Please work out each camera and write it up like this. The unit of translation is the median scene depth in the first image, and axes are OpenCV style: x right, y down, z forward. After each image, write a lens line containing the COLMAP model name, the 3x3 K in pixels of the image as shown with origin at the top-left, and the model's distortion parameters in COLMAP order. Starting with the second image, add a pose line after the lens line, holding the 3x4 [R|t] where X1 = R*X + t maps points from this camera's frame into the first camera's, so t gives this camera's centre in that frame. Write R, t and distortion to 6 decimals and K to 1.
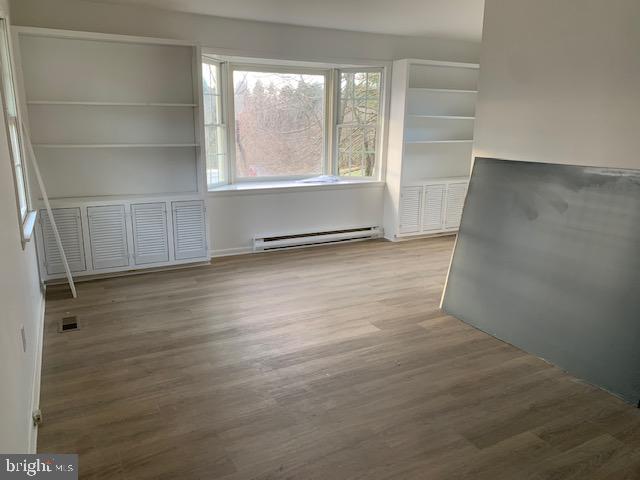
lens RADIAL K [[485.4, 0, 318.1], [0, 485.4, 245.6], [0, 0, 1]] dist [0.020063, -0.037938]
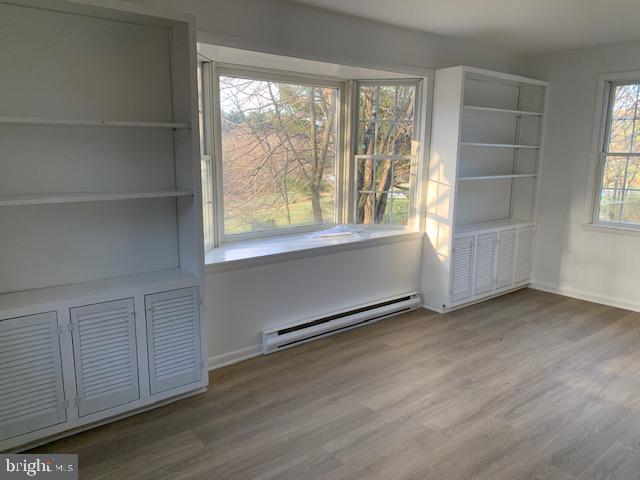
lens RADIAL K [[485.4, 0, 315.4], [0, 485.4, 239.9], [0, 0, 1]] dist [0.020063, -0.037938]
pose [[0.981100, -0.039499, 0.189424, -0.184836], [0.051643, 0.996885, -0.059605, -0.095584], [-0.186480, 0.068261, 0.980085, 0.356661]]
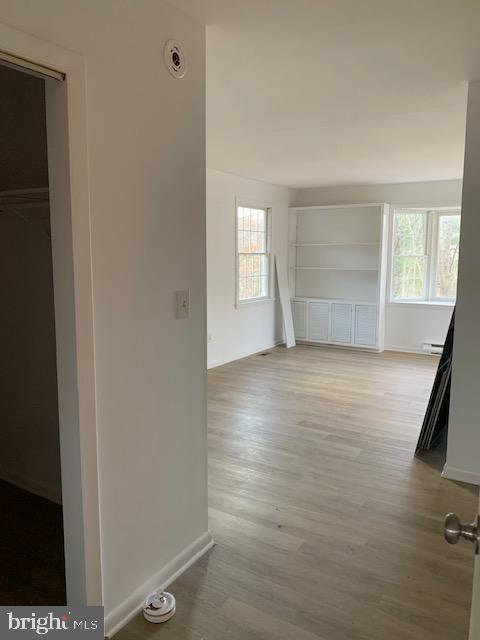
lens RADIAL K [[485.4, 0, 225.8], [0, 485.4, 312.0], [0, 0, 1]] dist [0.020063, -0.037938]
pose [[0.481538, 0.097198, -0.871019, 0.740421], [-0.210605, 0.977544, -0.007347, 0.027137], [0.850745, 0.186978, 0.491195, -0.096093]]
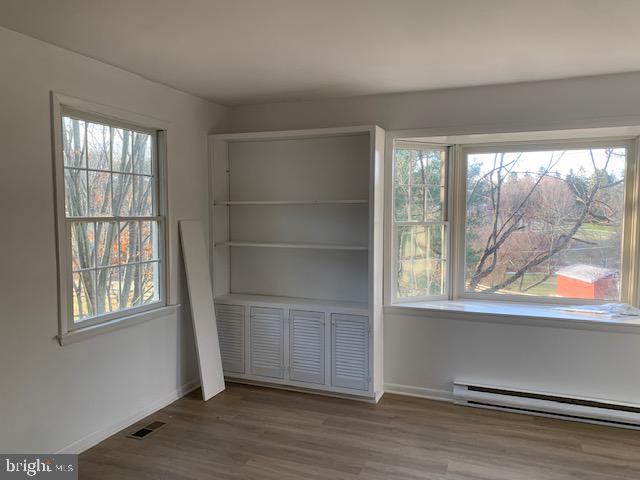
lens RADIAL K [[485.4, 0, 319.7], [0, 485.4, 238.8], [0, 0, 1]] dist [0.020063, -0.037938]
pose [[0.647606, 0.033299, -0.761248, 0.271712], [-0.181356, 0.977071, -0.111543, -0.103581], [0.740079, 0.210292, 0.638796, 0.373039]]
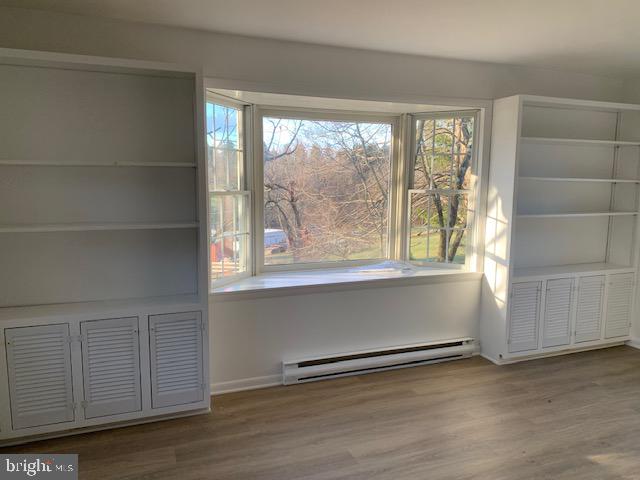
lens RADIAL K [[485.4, 0, 319.1], [0, 485.4, 241.7], [0, 0, 1]] dist [0.020063, -0.037938]
pose [[0.993827, 0.007255, -0.110707, -0.014569], [-0.021264, 0.991816, -0.125893, -0.095969], [0.108888, 0.127470, 0.985847, 0.346588]]
